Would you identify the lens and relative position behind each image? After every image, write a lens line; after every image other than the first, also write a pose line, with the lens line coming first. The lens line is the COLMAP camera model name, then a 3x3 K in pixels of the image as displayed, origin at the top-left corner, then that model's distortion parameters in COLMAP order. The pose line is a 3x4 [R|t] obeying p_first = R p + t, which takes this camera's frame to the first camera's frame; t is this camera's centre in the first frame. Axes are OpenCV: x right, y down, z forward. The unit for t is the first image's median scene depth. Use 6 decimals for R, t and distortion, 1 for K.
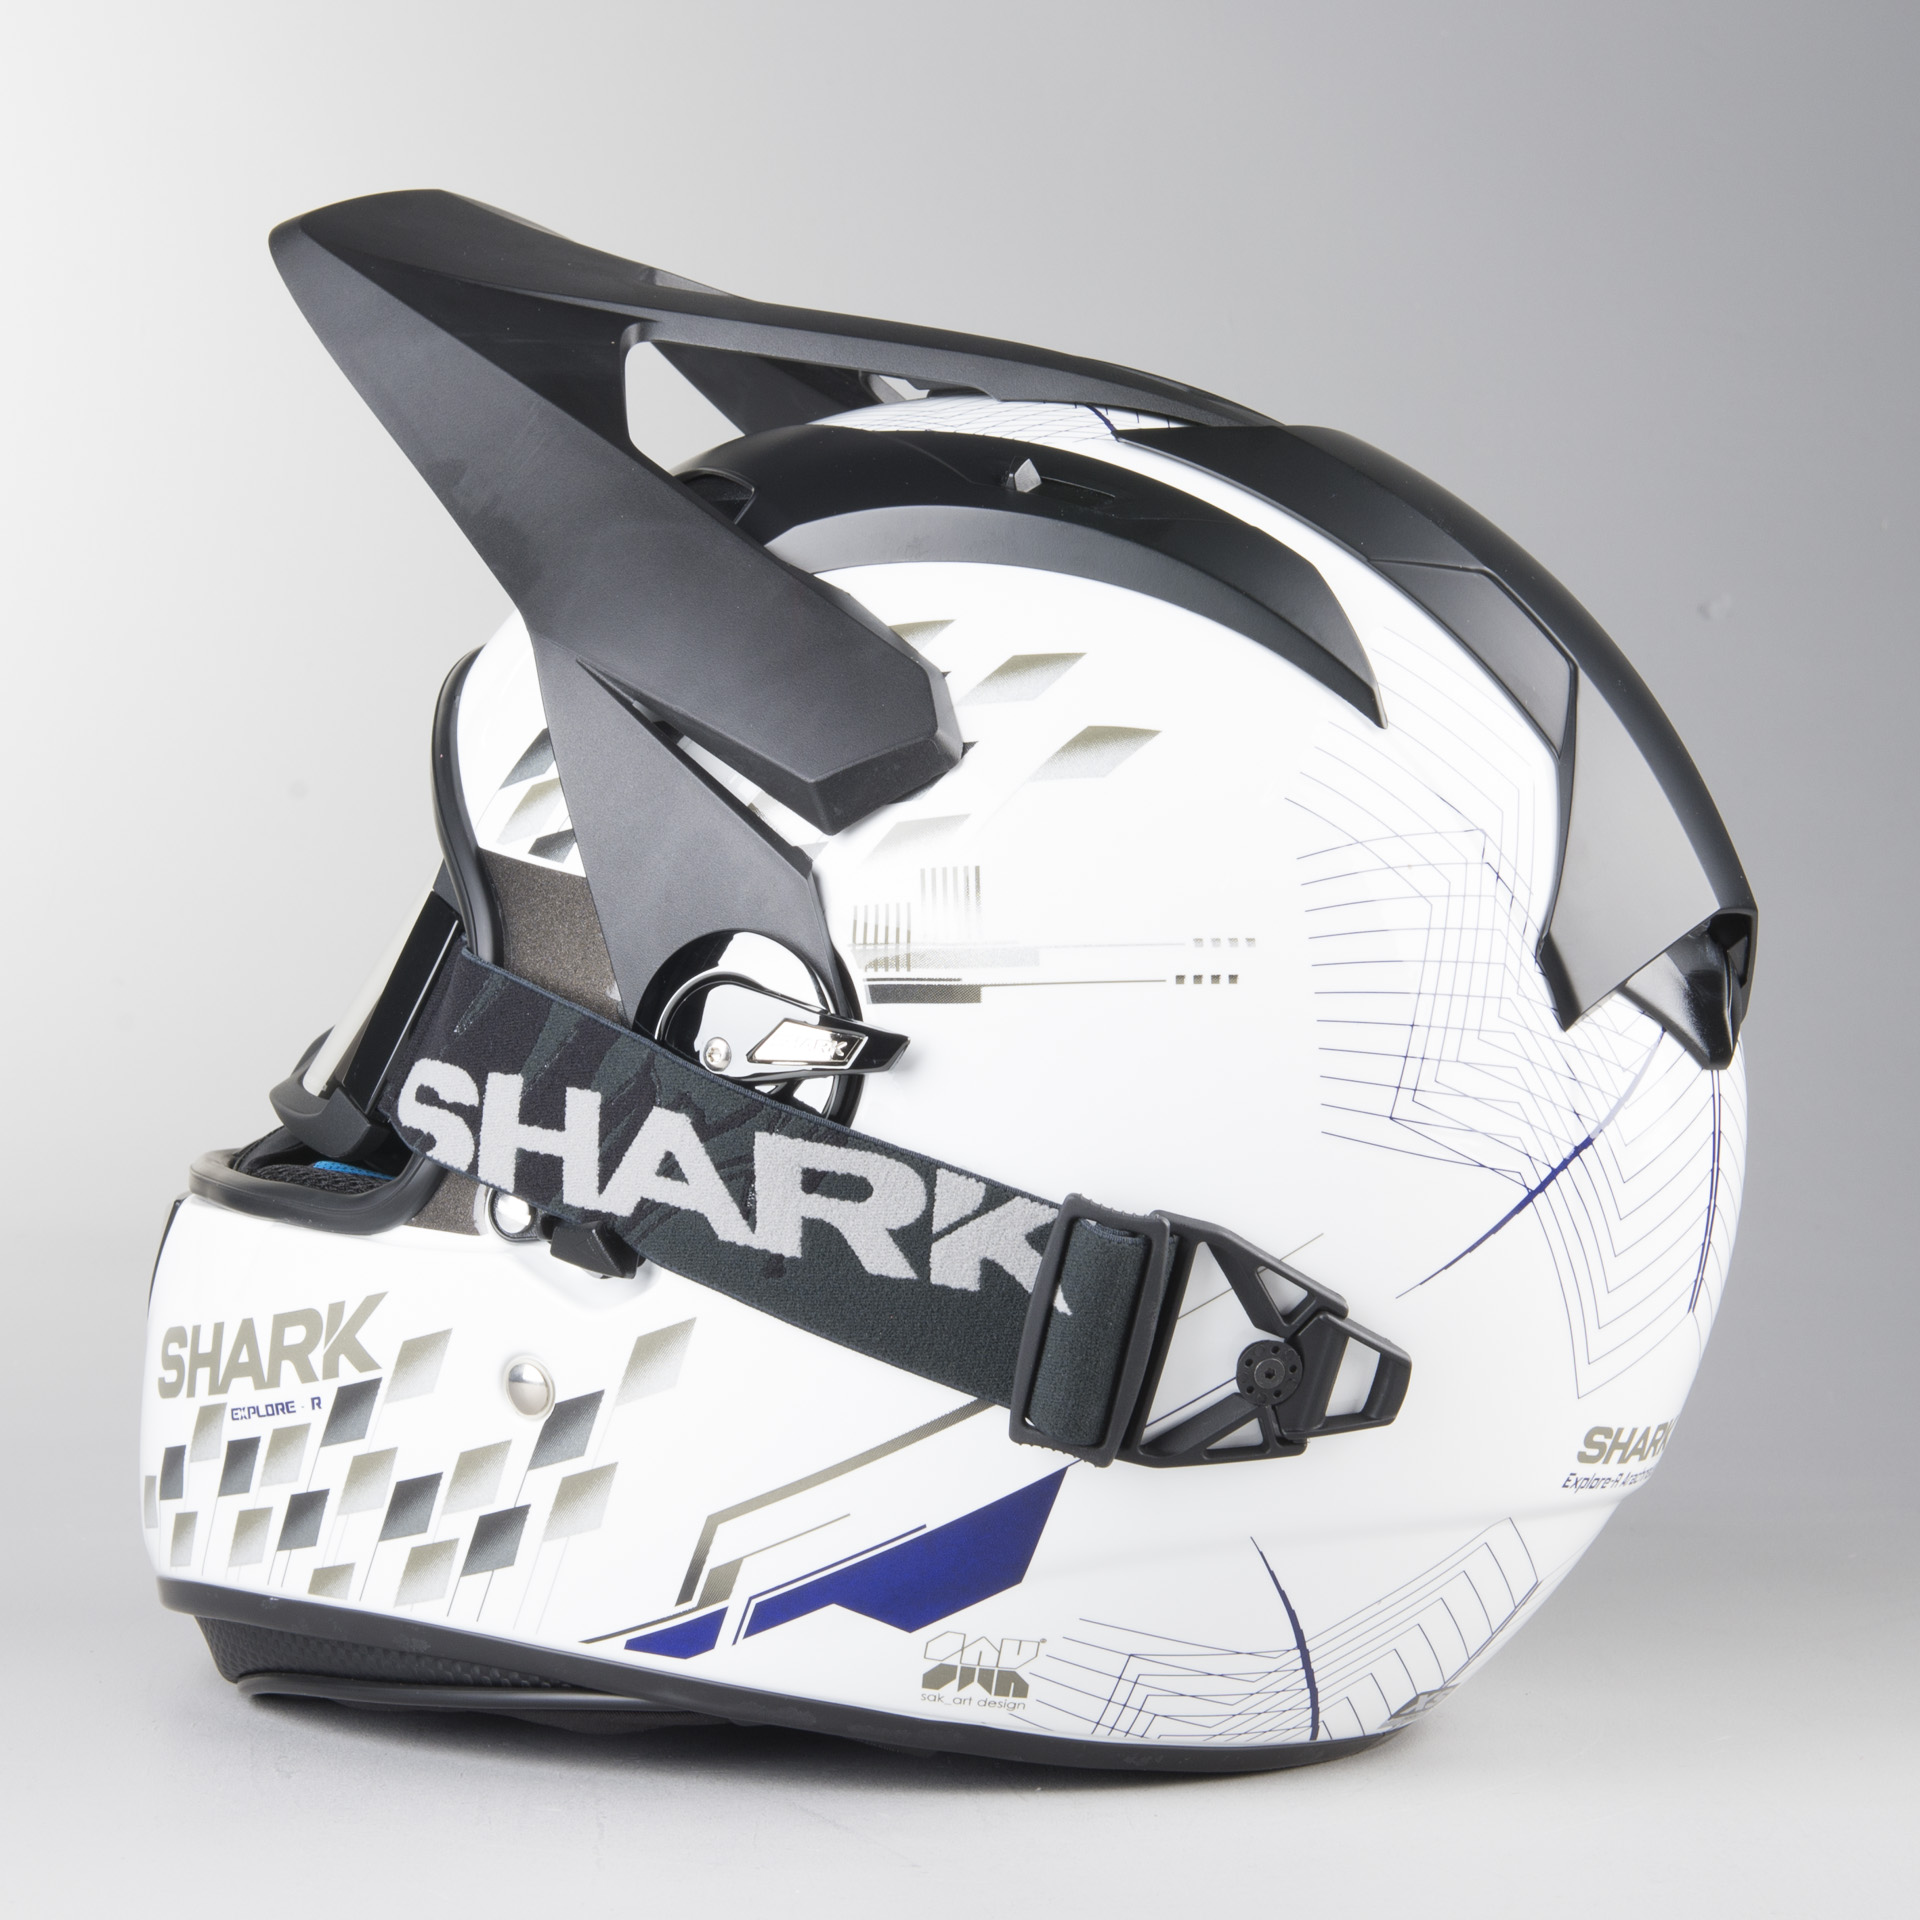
lens RADIAL K [[5487.8, 0, 897.8], [0, 5487.8, 879.7], [0, 0, 1]] dist [0.131479, 0.000000]
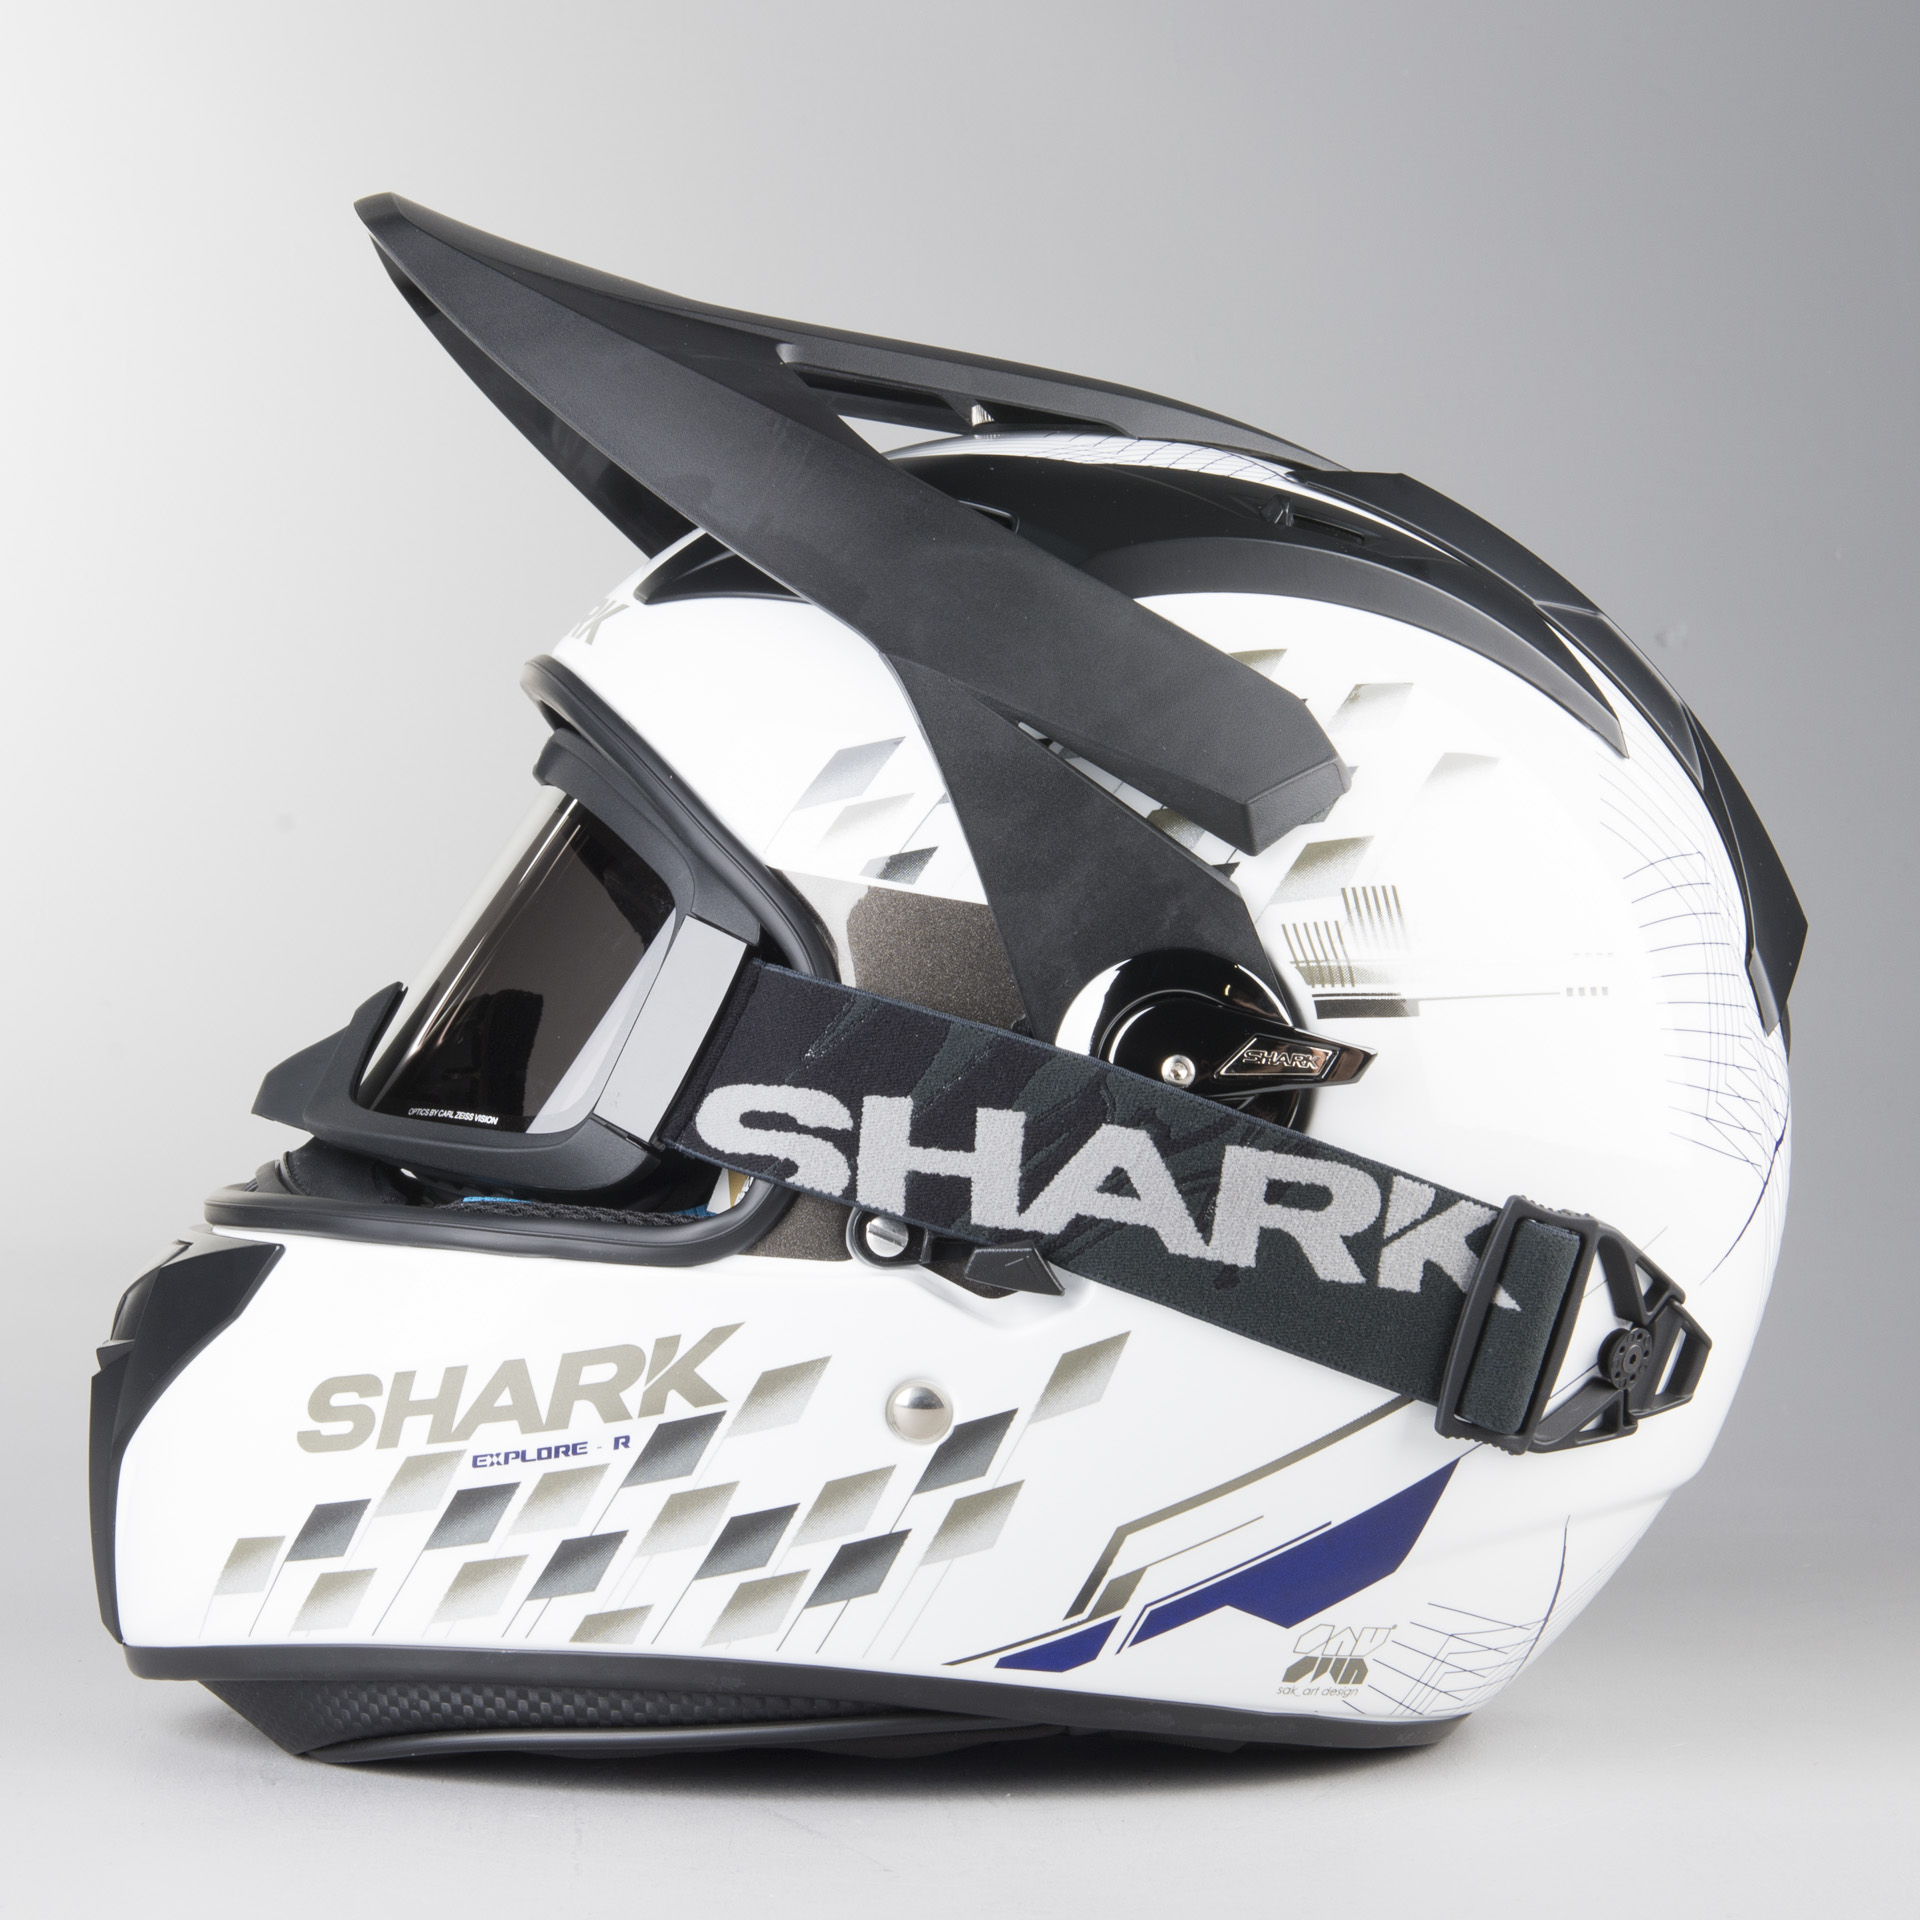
lens RADIAL K [[5487.8, 0, 847.3], [0, 5487.8, 862.2], [0, 0, 1]] dist [0.131479, 0.000000]
pose [[0.854652, 0.000471, 0.519202, -0.600649], [0.005498, 0.999935, -0.009956, 0.002841], [-0.519173, 0.011363, 0.854594, 0.156549]]
